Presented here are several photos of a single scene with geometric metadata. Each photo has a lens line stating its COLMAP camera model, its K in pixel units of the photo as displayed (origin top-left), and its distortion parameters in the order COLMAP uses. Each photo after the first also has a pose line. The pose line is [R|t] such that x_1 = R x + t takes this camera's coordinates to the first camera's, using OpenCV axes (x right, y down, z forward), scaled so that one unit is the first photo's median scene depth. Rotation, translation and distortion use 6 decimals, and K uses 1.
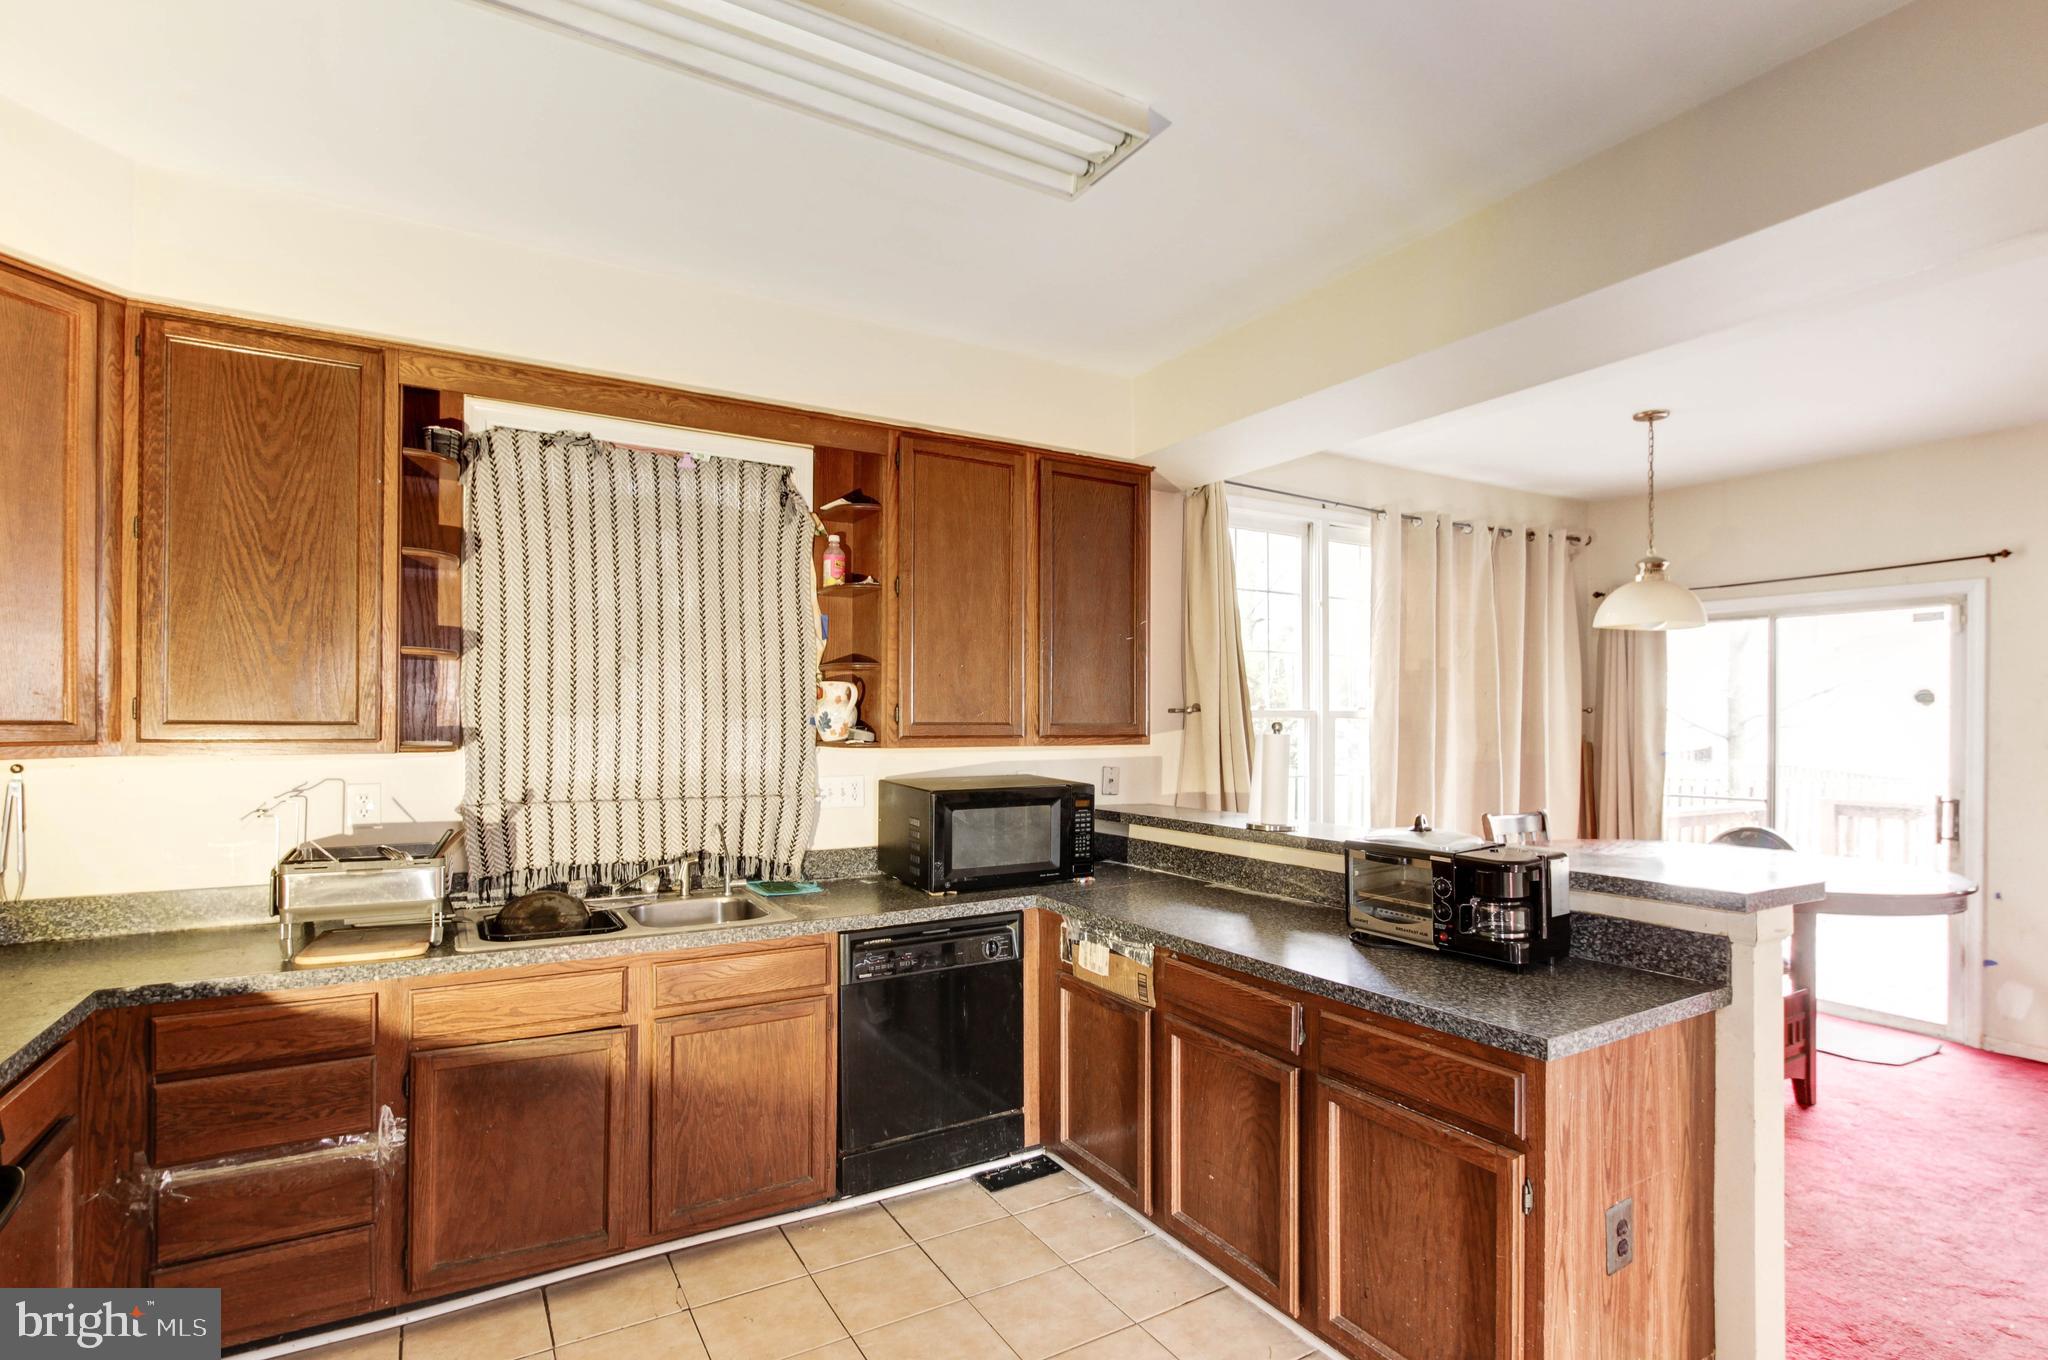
lens RADIAL K [[987.6, 0, 1021.8], [0, 987.6, 717.1], [0, 0, 1]] dist [-0.002144, 0.000909]
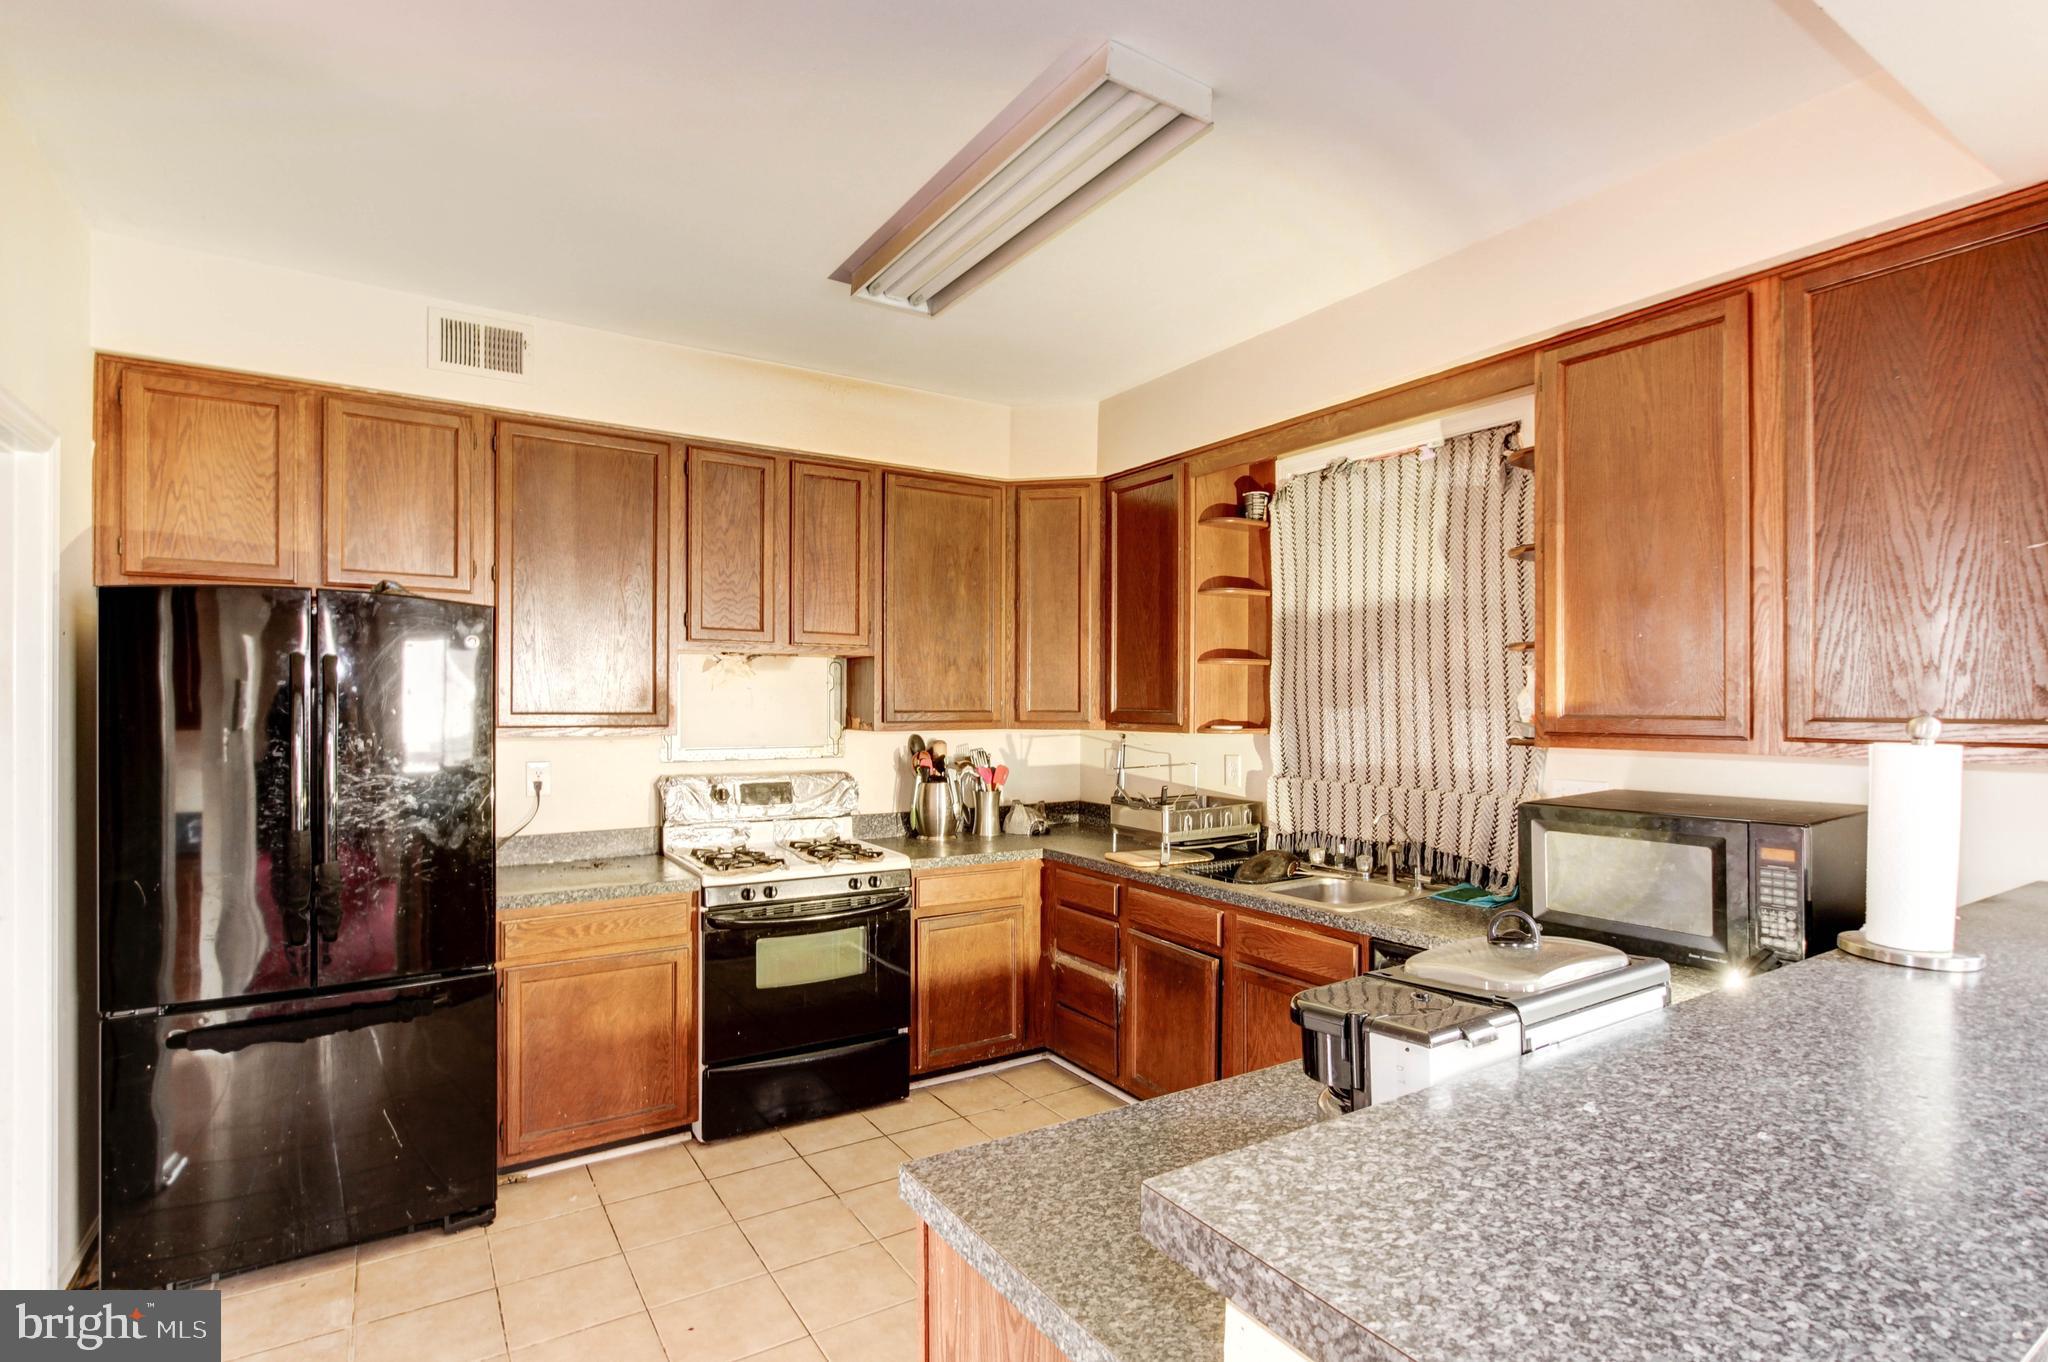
lens RADIAL K [[999.7, 0, 1024.4], [0, 999.7, 699.0], [0, 0, 1]] dist [-0.002244, 0.000190]
pose [[0.044528, -0.010114, -0.998957, 0.684508], [-0.000095, 0.999949, -0.010128, 0.001112], [0.999008, 0.000546, 0.044525, 0.573182]]
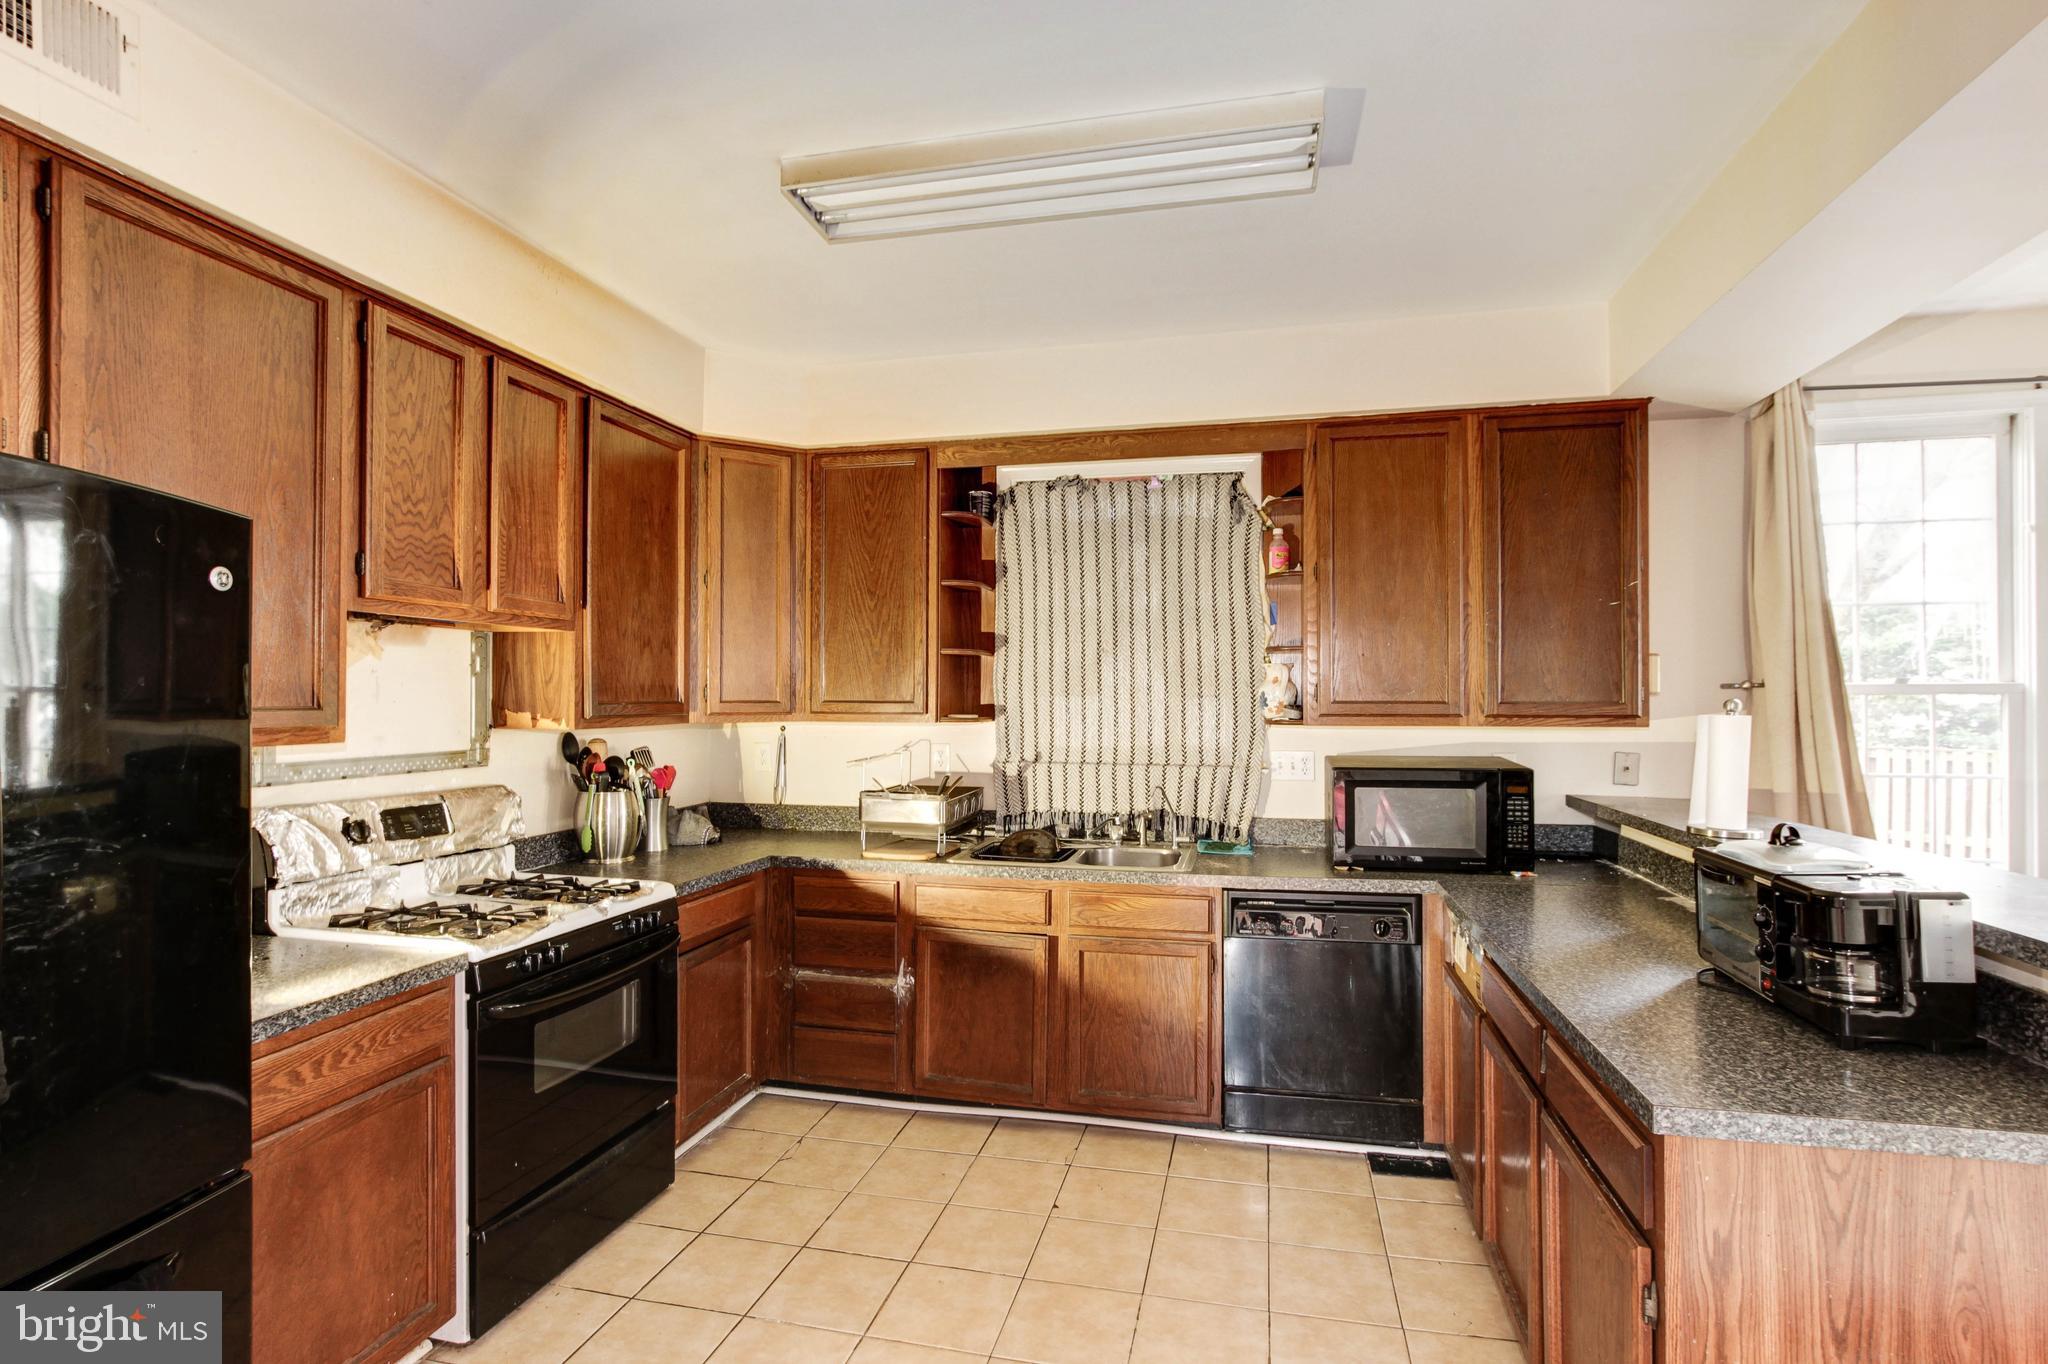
lens RADIAL K [[976.9, 0, 1050.5], [0, 976.9, 688.6], [0, 0, 1]] dist [-0.001183, 0.000294]
pose [[0.729503, -0.008771, -0.683921, 0.394245], [0.004195, 0.999956, -0.008350, -0.000498], [0.683964, 0.003223, 0.729508, 0.053009]]
